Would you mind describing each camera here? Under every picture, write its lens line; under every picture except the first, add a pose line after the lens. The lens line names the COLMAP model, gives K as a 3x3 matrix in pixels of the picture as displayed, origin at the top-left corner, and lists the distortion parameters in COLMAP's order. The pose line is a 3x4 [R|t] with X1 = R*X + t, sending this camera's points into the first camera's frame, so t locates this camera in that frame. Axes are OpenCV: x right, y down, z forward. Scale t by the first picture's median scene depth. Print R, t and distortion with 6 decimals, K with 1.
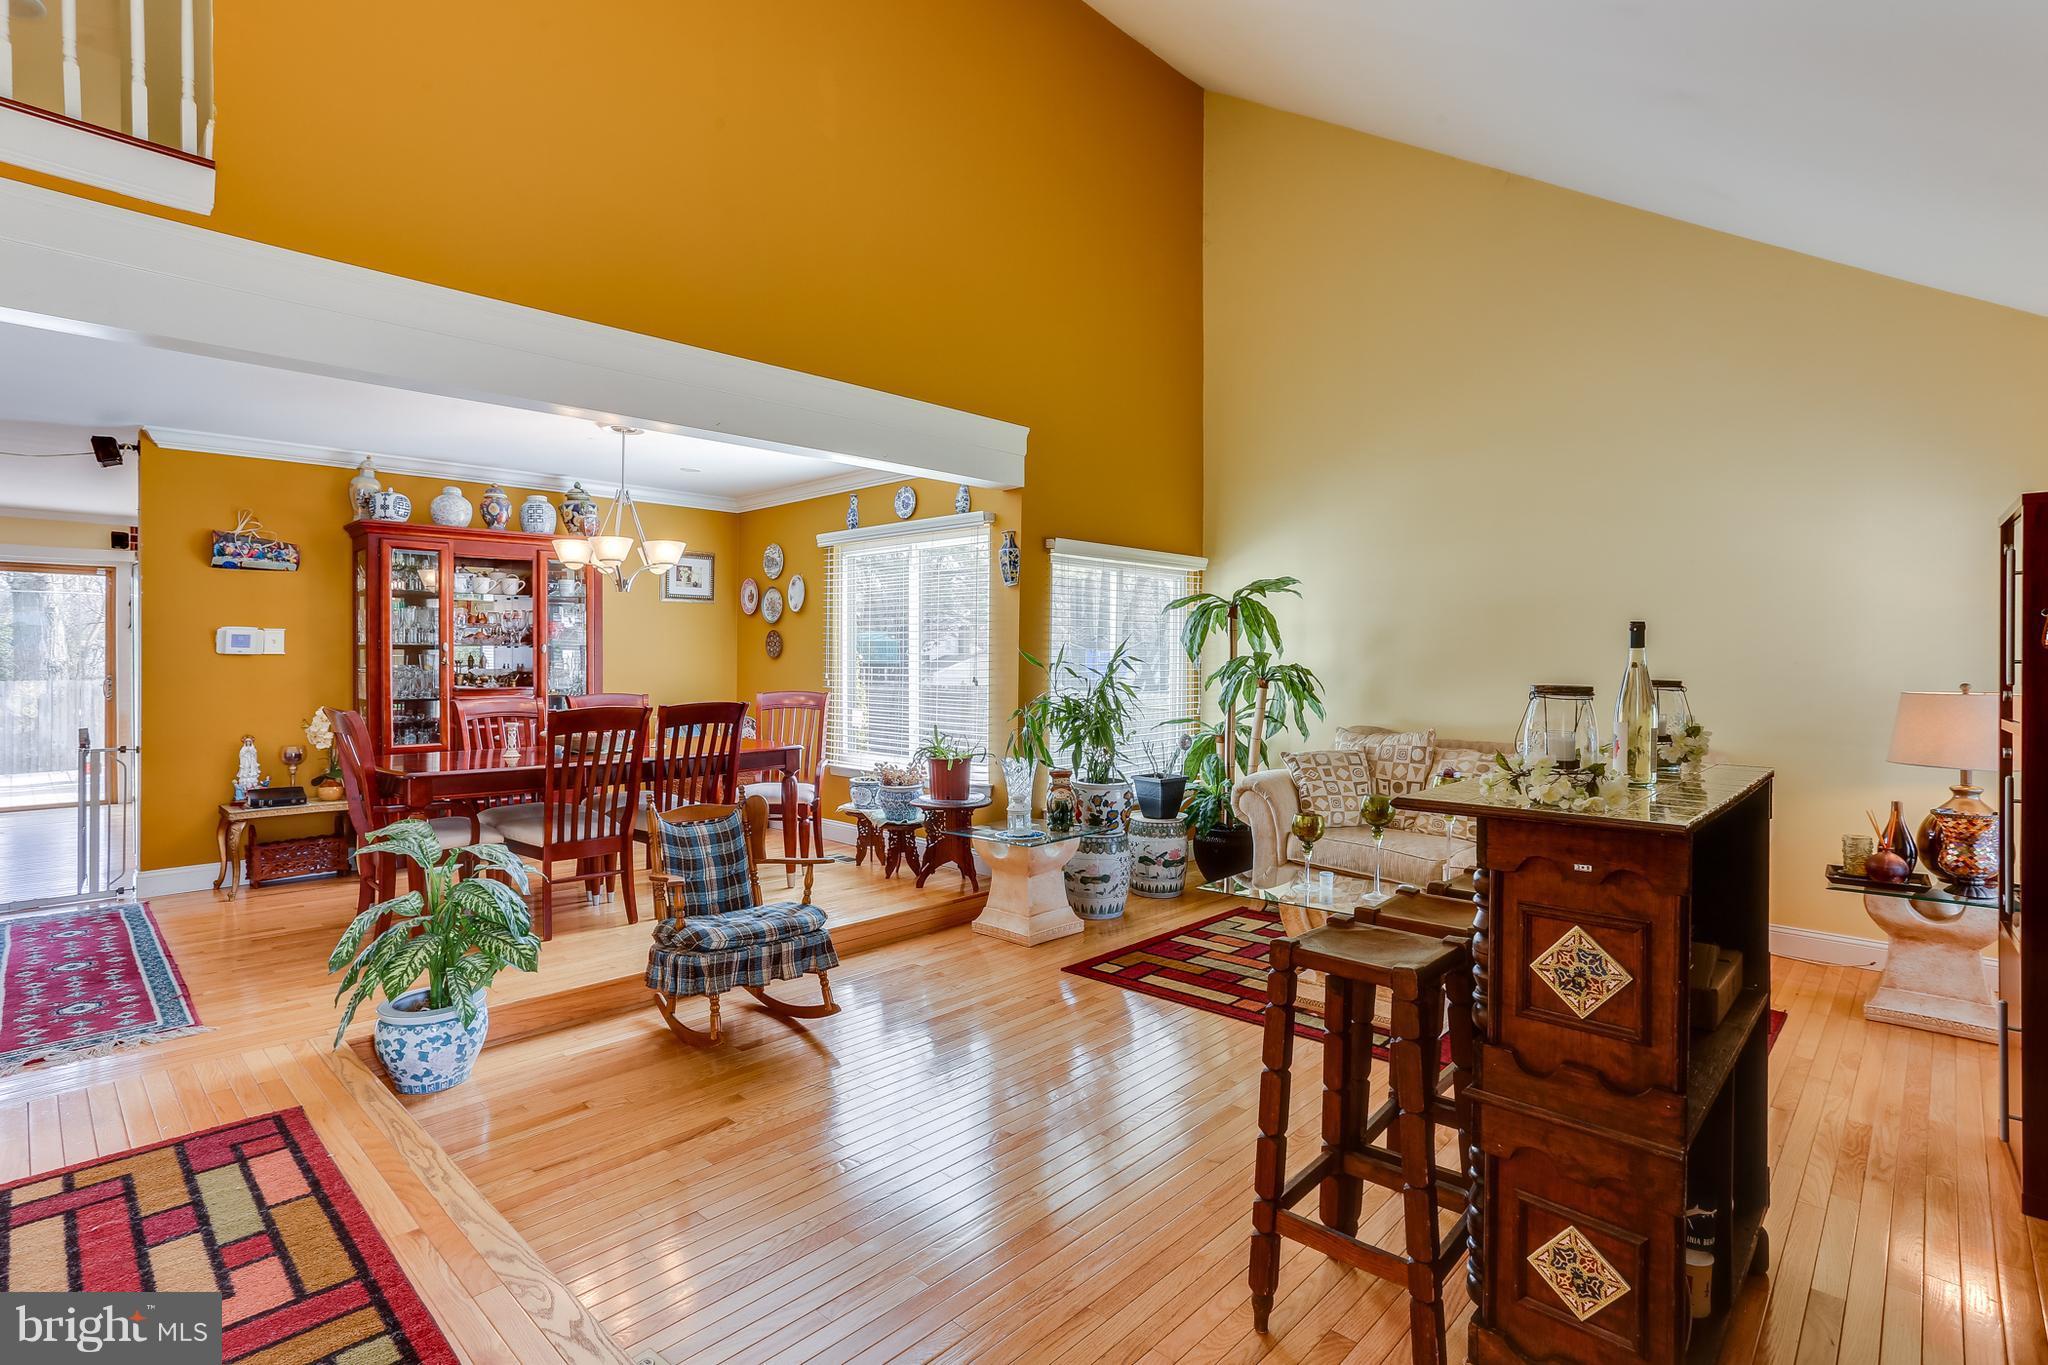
lens RADIAL K [[989.9, 0, 1003.9], [0, 989.9, 655.9], [0, 0, 1]] dist [-0.045118, 0.017650]
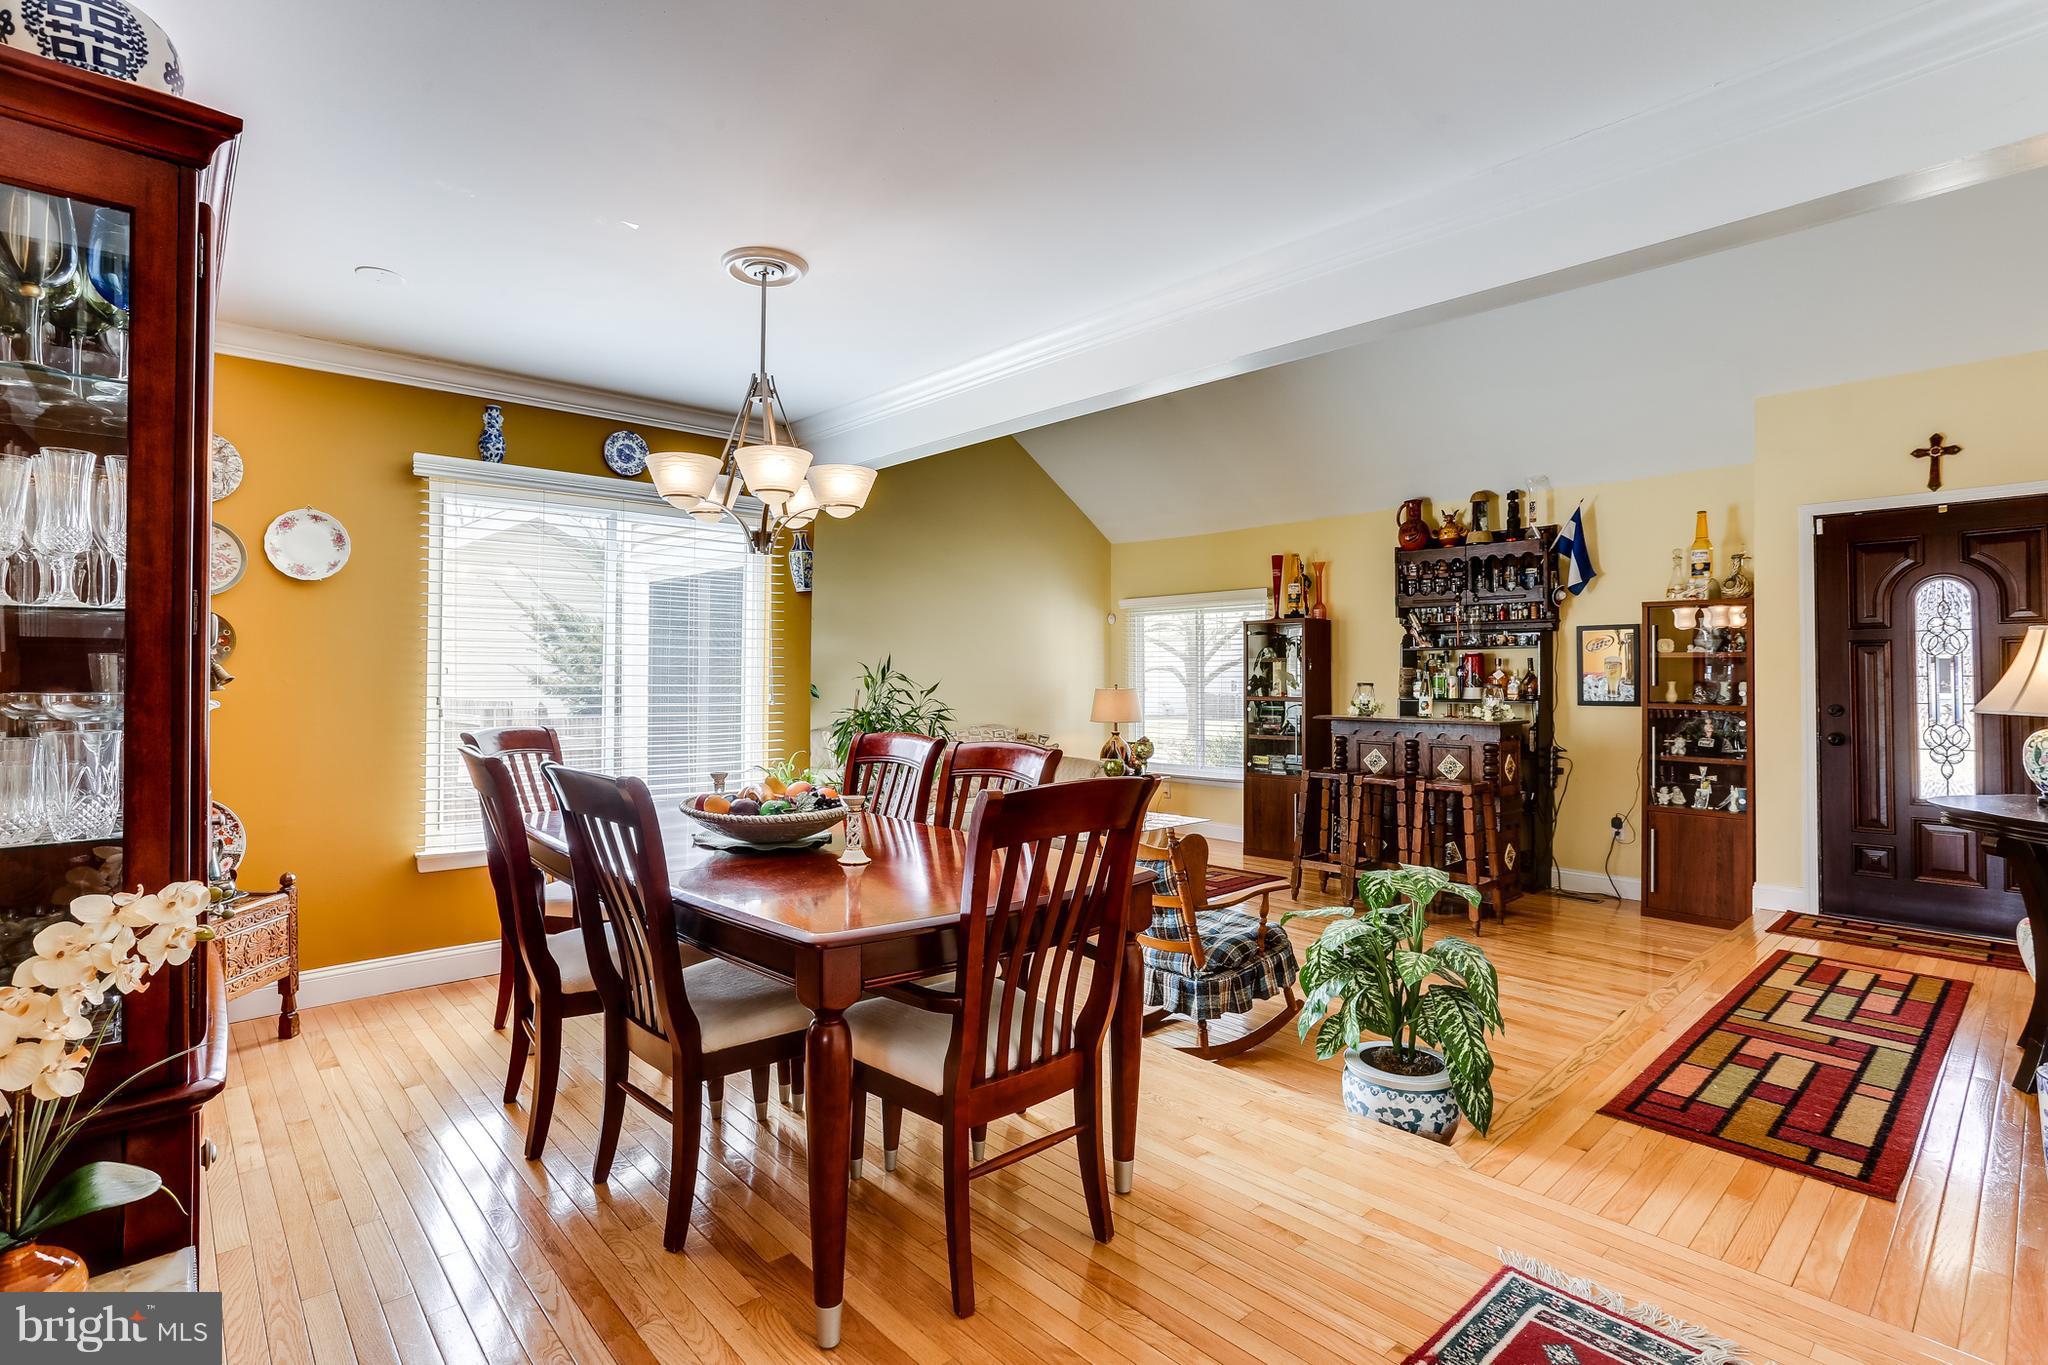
lens RADIAL K [[989.9, 0, 992.5], [0, 989.9, 663.9], [0, 0, 1]] dist [-0.045118, 0.017650]
pose [[0.070011, 0.009787, 0.997498, -0.941231], [-0.006843, 0.999933, -0.009330, 0.002017], [-0.997523, -0.006173, 0.070073, 0.818930]]
